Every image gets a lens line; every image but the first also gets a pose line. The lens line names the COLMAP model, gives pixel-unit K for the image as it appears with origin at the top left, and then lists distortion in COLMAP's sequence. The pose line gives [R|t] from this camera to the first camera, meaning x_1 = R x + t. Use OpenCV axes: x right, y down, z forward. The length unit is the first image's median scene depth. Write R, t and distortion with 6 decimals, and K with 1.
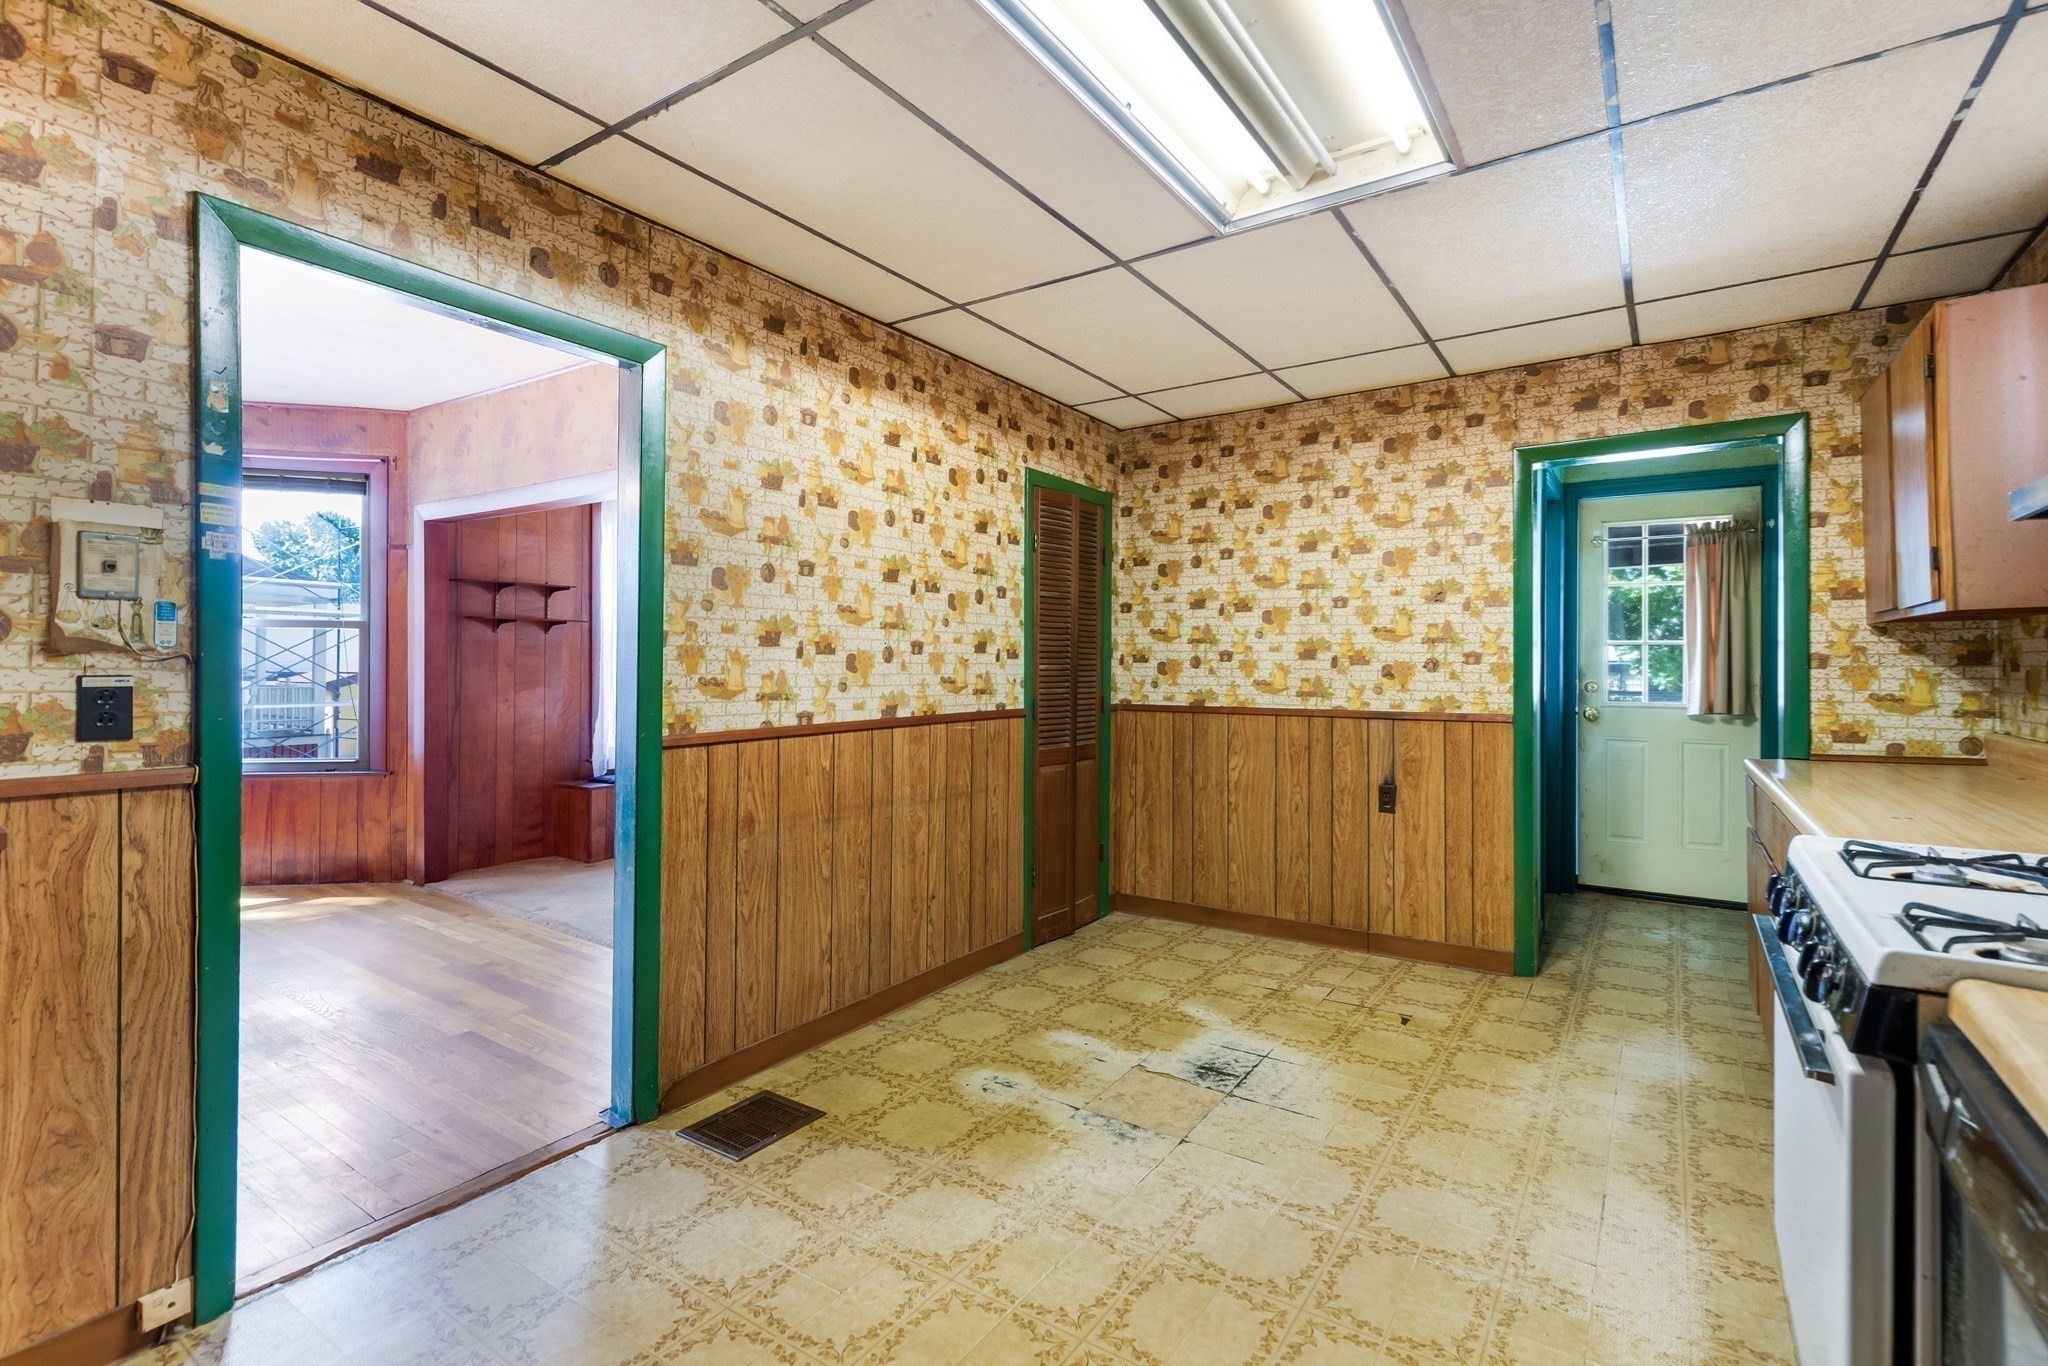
lens RADIAL K [[937.5, 0, 1030.9], [0, 937.5, 659.9], [0, 0, 1]] dist [0.011257, -0.001466]
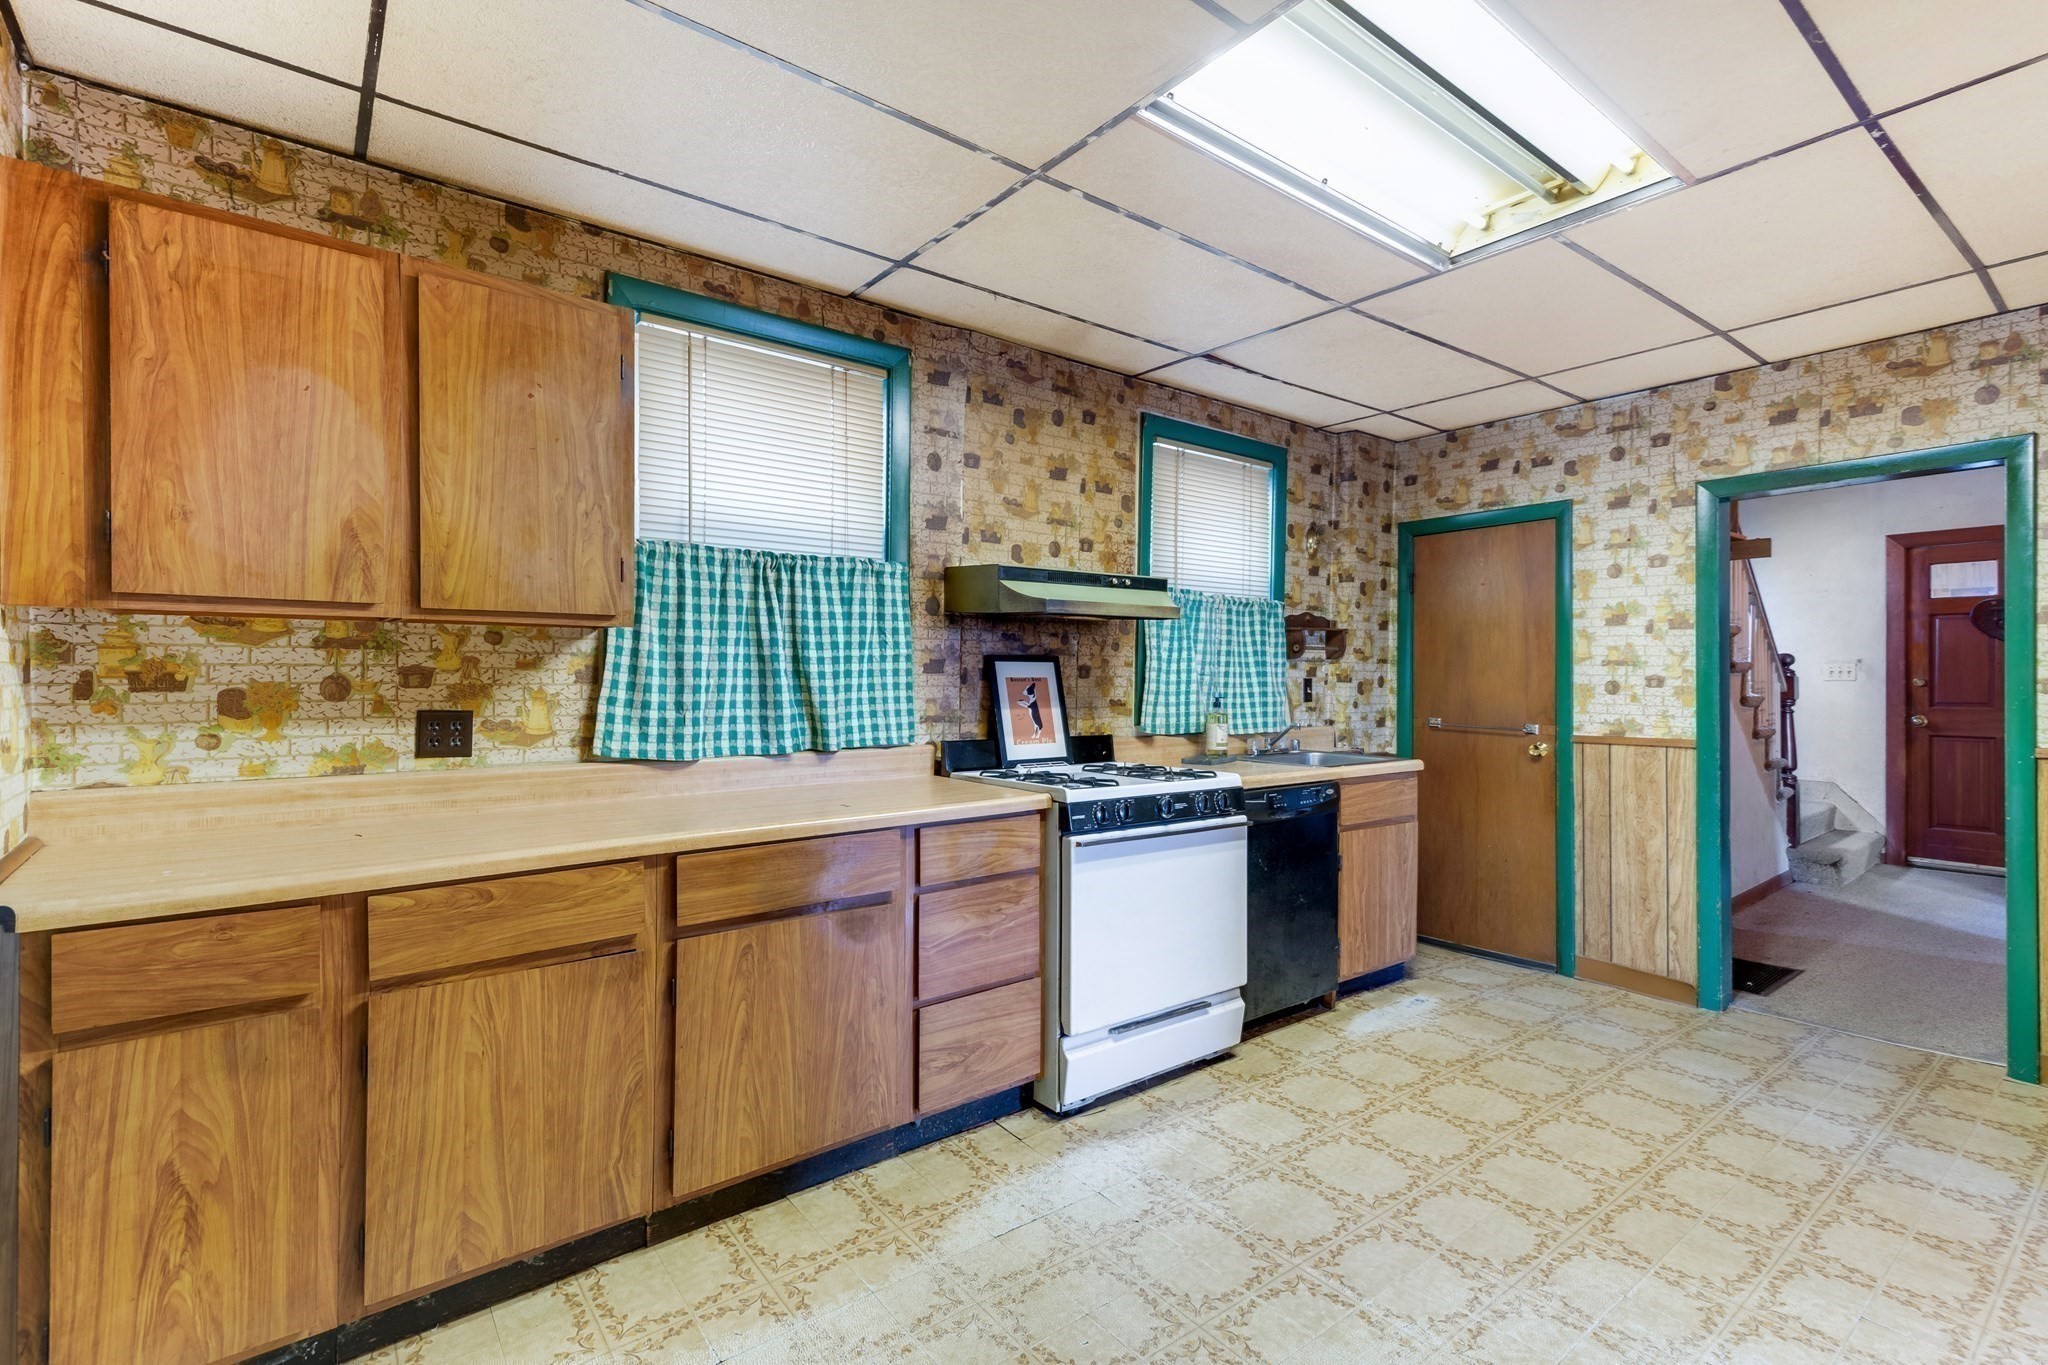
lens RADIAL K [[937.5, 0, 1025.4], [0, 937.5, 678.4], [0, 0, 1]] dist [0.011257, -0.001466]
pose [[-0.951635, -0.006056, 0.307172, 0.166950], [-0.006798, 0.999976, -0.001347, -0.000274], [-0.307157, -0.003370, -0.951653, 1.099874]]
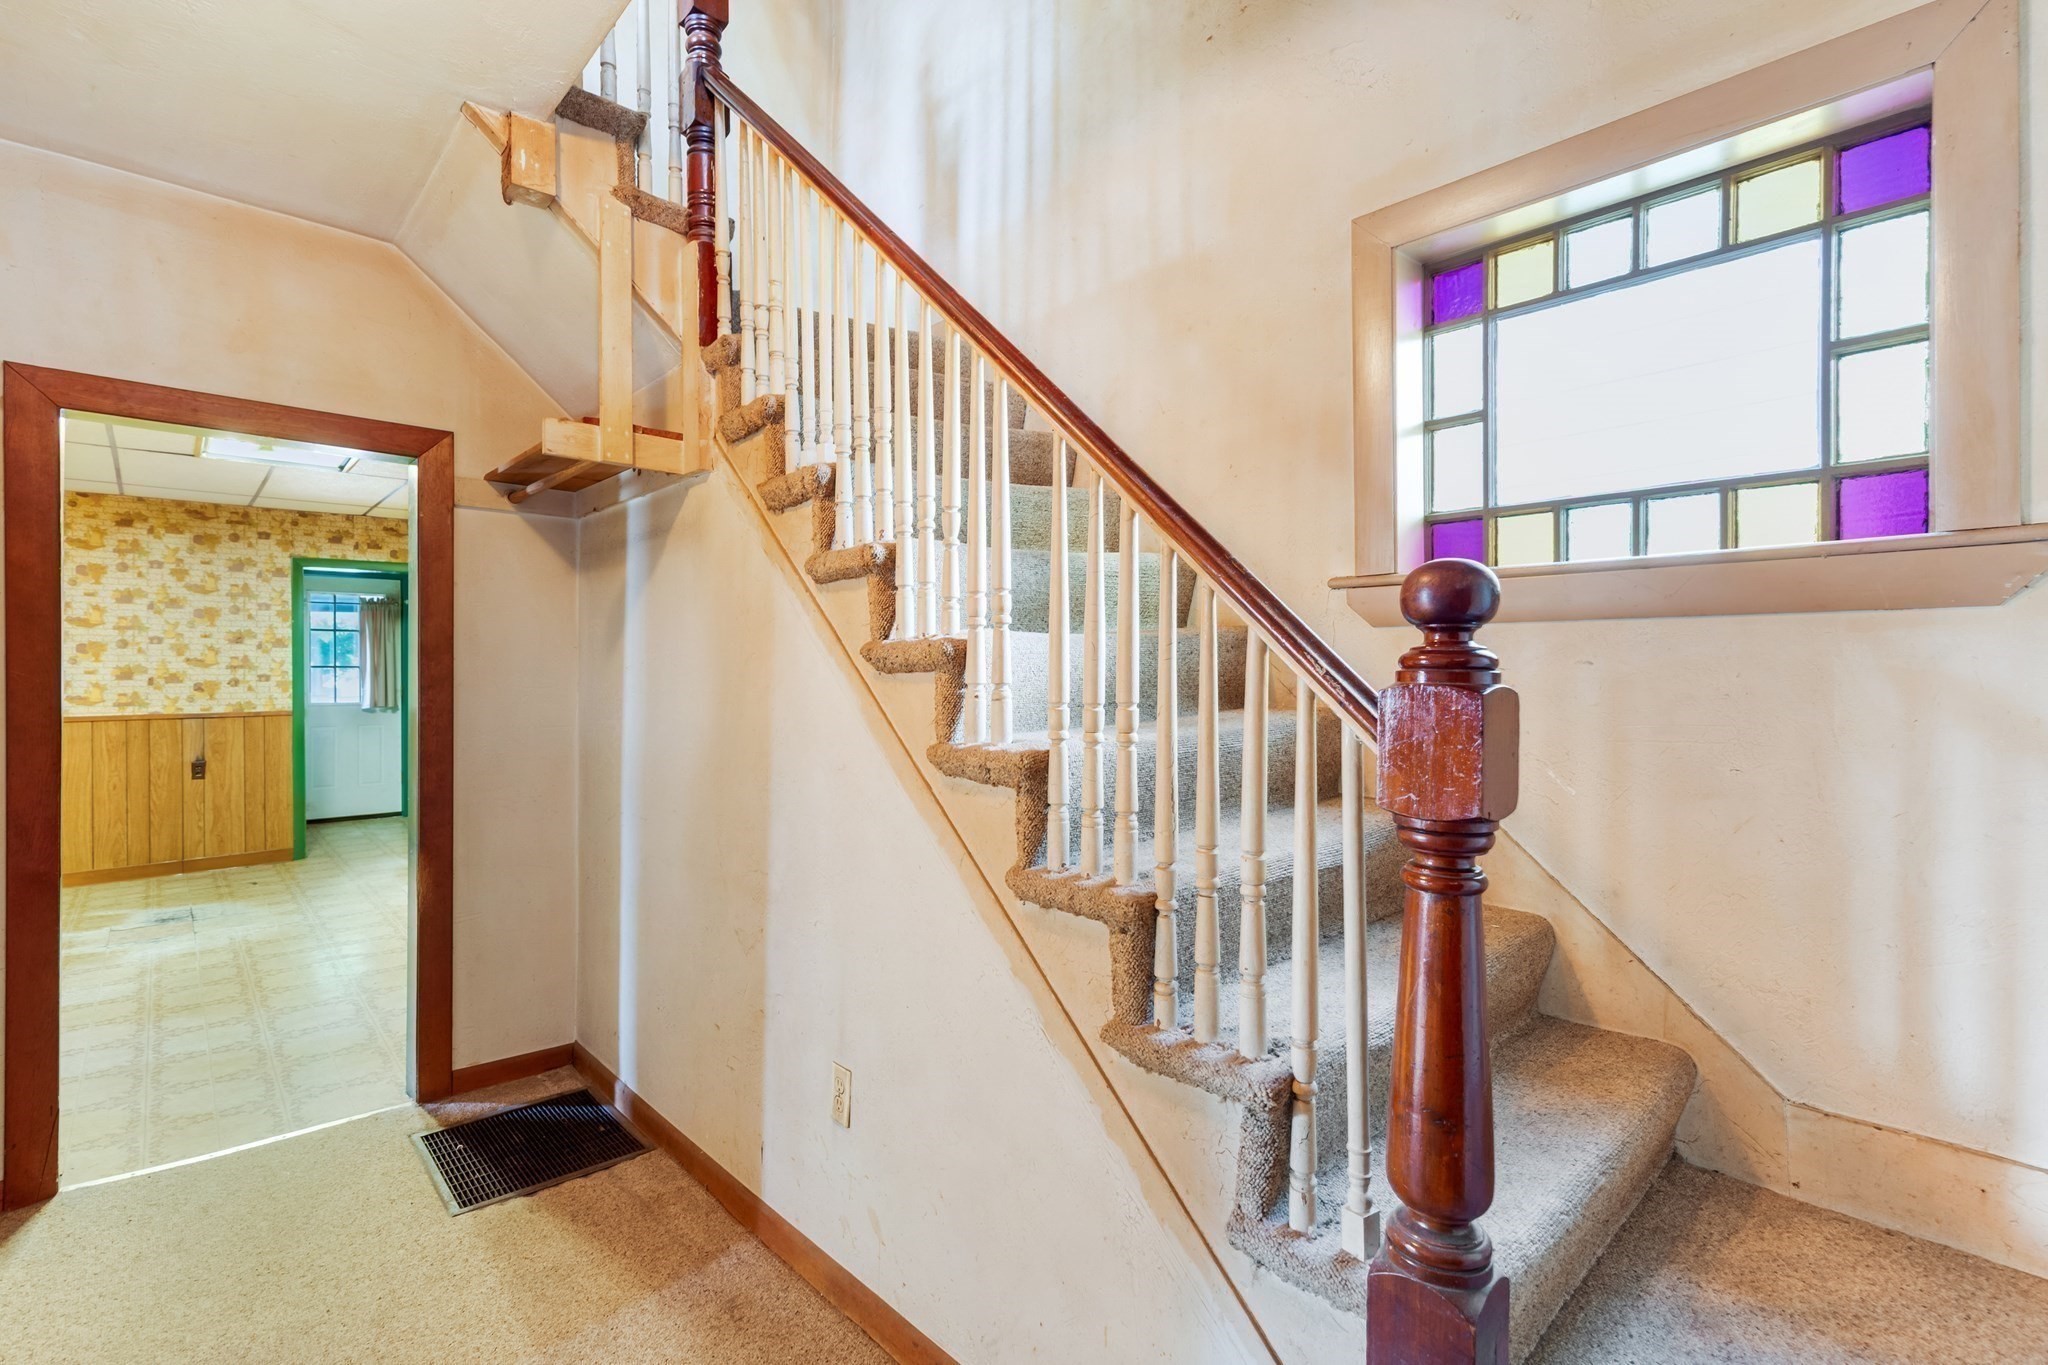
lens RADIAL K [[937.5, 0, 1028.4], [0, 937.5, 670.6], [0, 0, 1]] dist [0.011257, -0.001466]
pose [[0.214823, -0.002331, 0.976650, -0.886796], [0.004394, 0.999989, 0.001420, -0.011605], [-0.976643, 0.003986, 0.214831, -0.694201]]
